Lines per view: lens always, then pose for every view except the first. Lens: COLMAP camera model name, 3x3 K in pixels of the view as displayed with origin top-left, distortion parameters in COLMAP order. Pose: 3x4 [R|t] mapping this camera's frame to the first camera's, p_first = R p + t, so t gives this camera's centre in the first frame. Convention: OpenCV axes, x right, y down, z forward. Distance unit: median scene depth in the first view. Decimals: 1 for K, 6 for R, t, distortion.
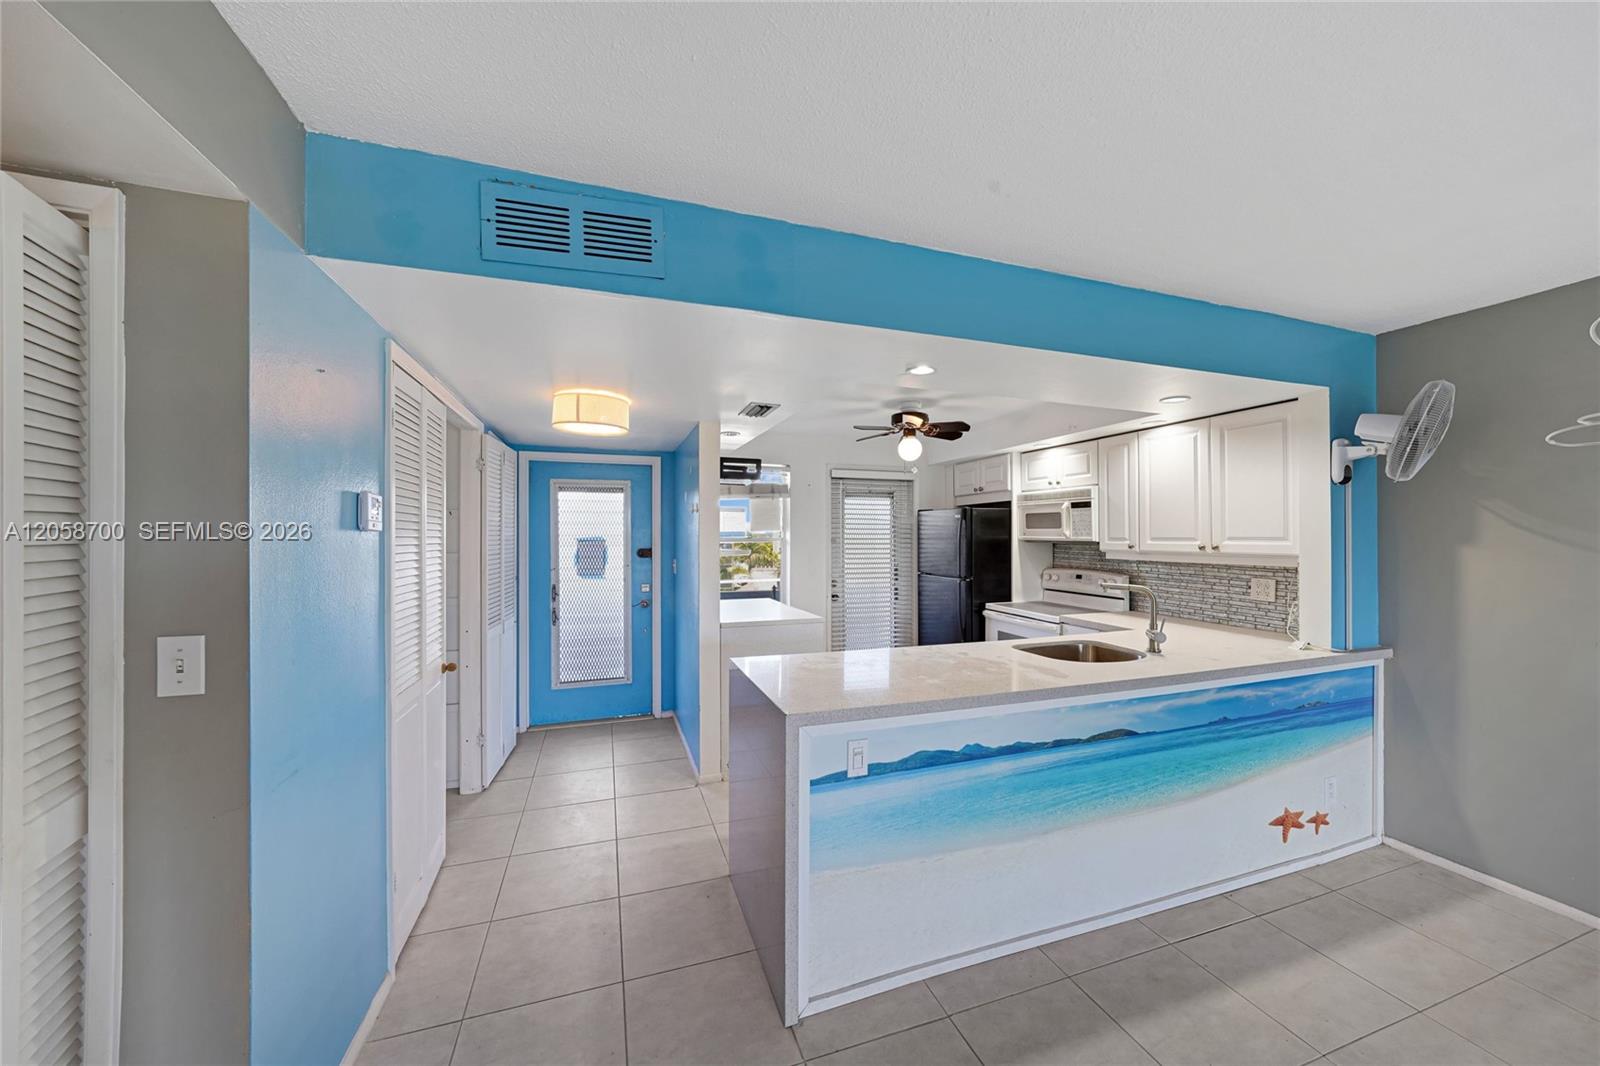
lens RADIAL K [[572.4, 0, 805.5], [0, 572.4, 535.0], [0, 0, 1]] dist [-0.008154, 0.000302]
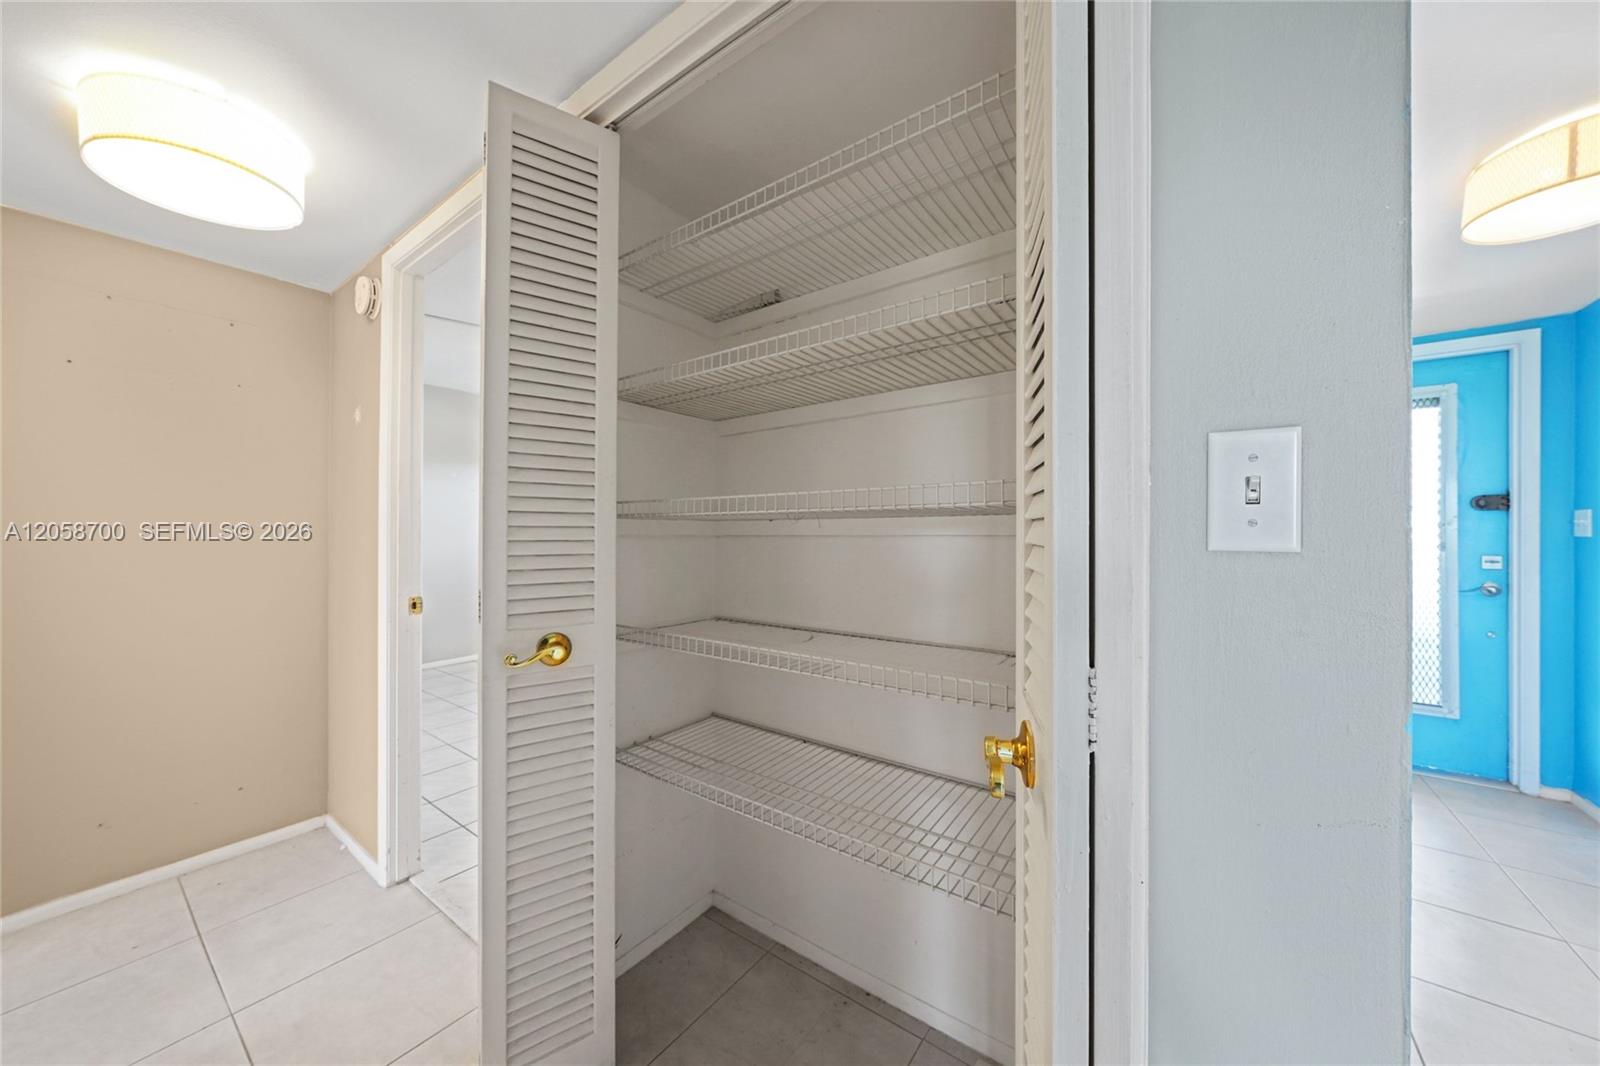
lens RADIAL K [[557.6, 0, 800.0], [0, 557.6, 533.0], [0, 0, 1]] dist [-0.009695, 0.000044]
pose [[0.570767, -0.000519, -0.821112, -0.330876], [-0.000989, 0.999999, -0.001319, 0.095012], [0.821111, 0.001565, 0.570766, 0.145204]]
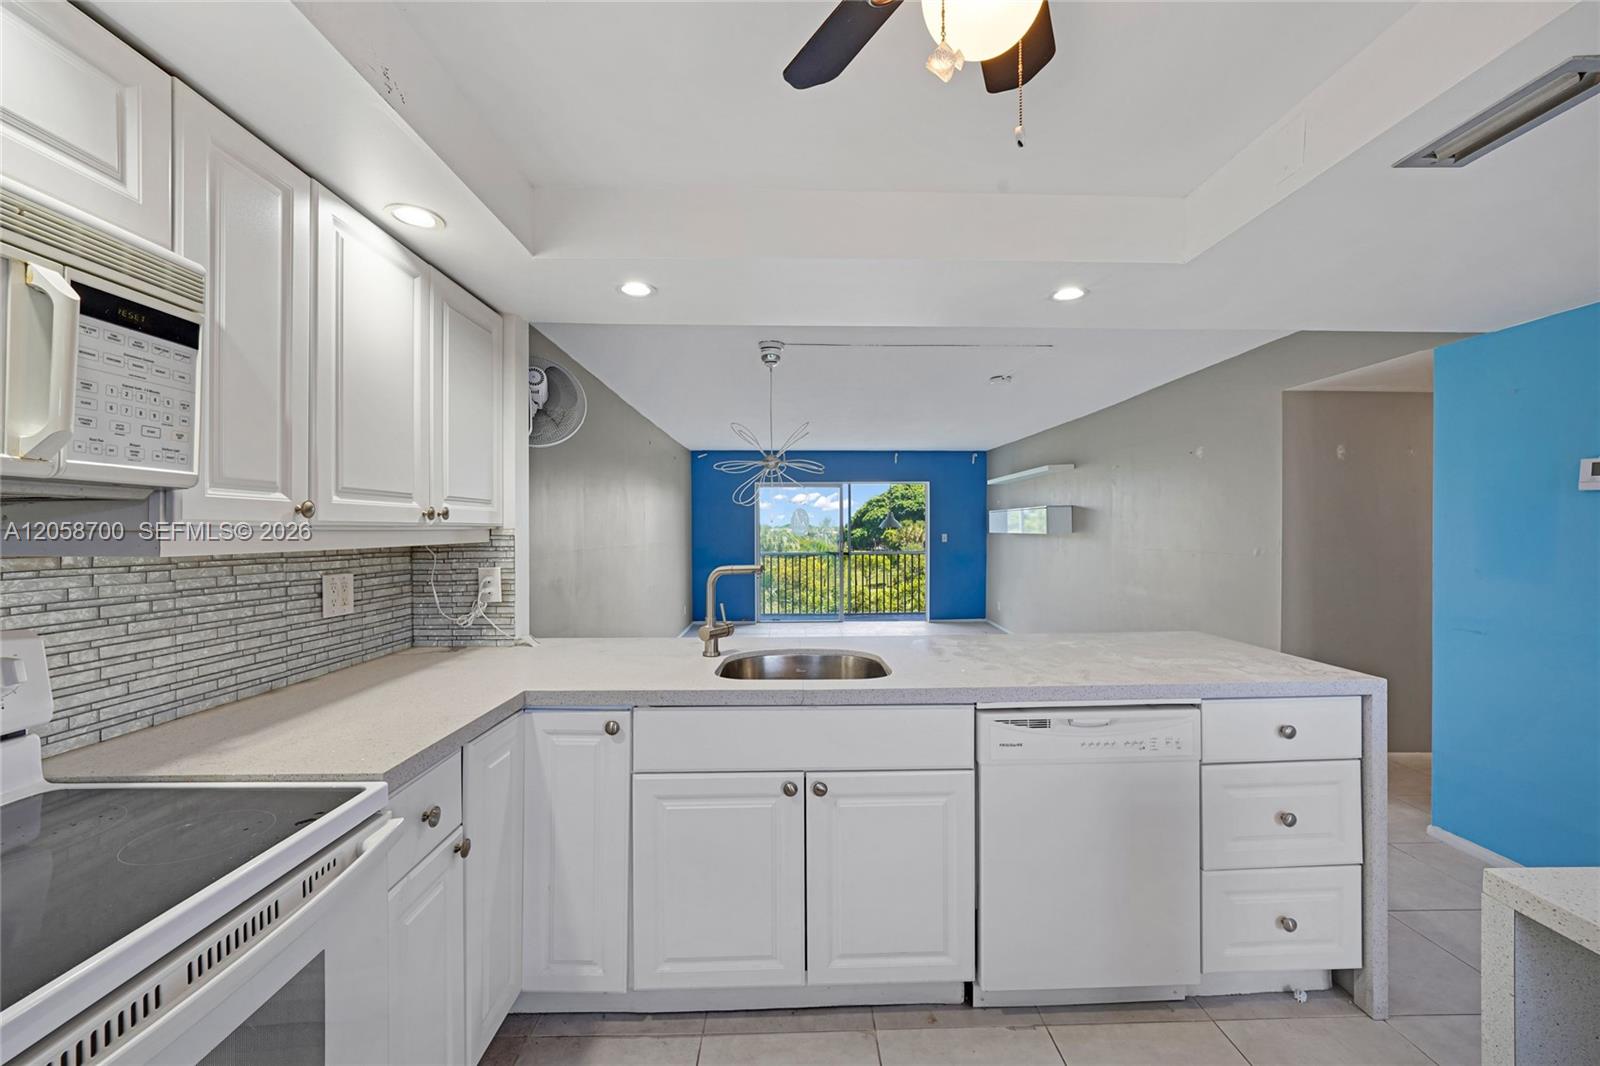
lens RADIAL K [[640.9, 0, 809.3], [0, 640.9, 530.5], [0, 0, 1]] dist [-0.001354, -0.000086]
pose [[-0.952931, 0.001529, 0.303184, 0.208904], [0.002271, 0.999995, 0.002095, 0.036756], [-0.303180, 0.002685, -0.952930, 1.474447]]
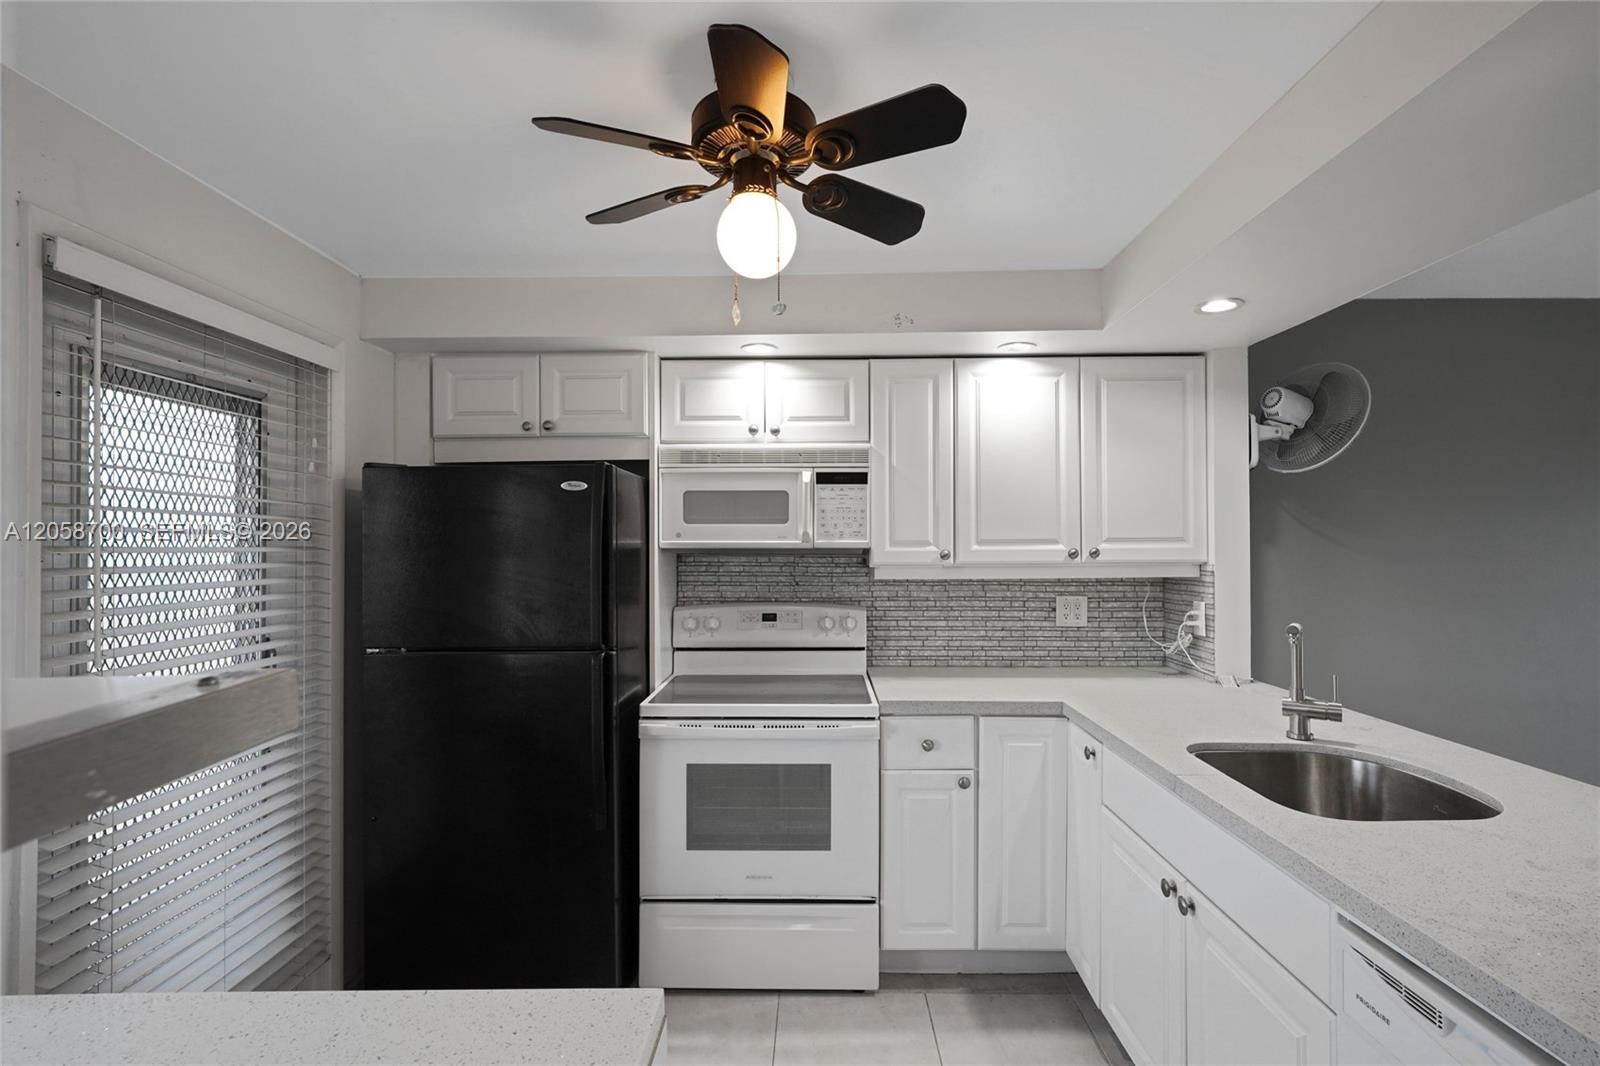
lens RADIAL K [[724.6, 0, 800.0], [0, 724.6, 533.0], [0, 0, 1]] dist [-0.001507, -0.000152]
pose [[0.339137, 0.013674, 0.940638, -0.189486], [0.005016, 0.999854, -0.016343, 0.009996], [-0.940724, 0.010261, 0.339019, 1.038228]]
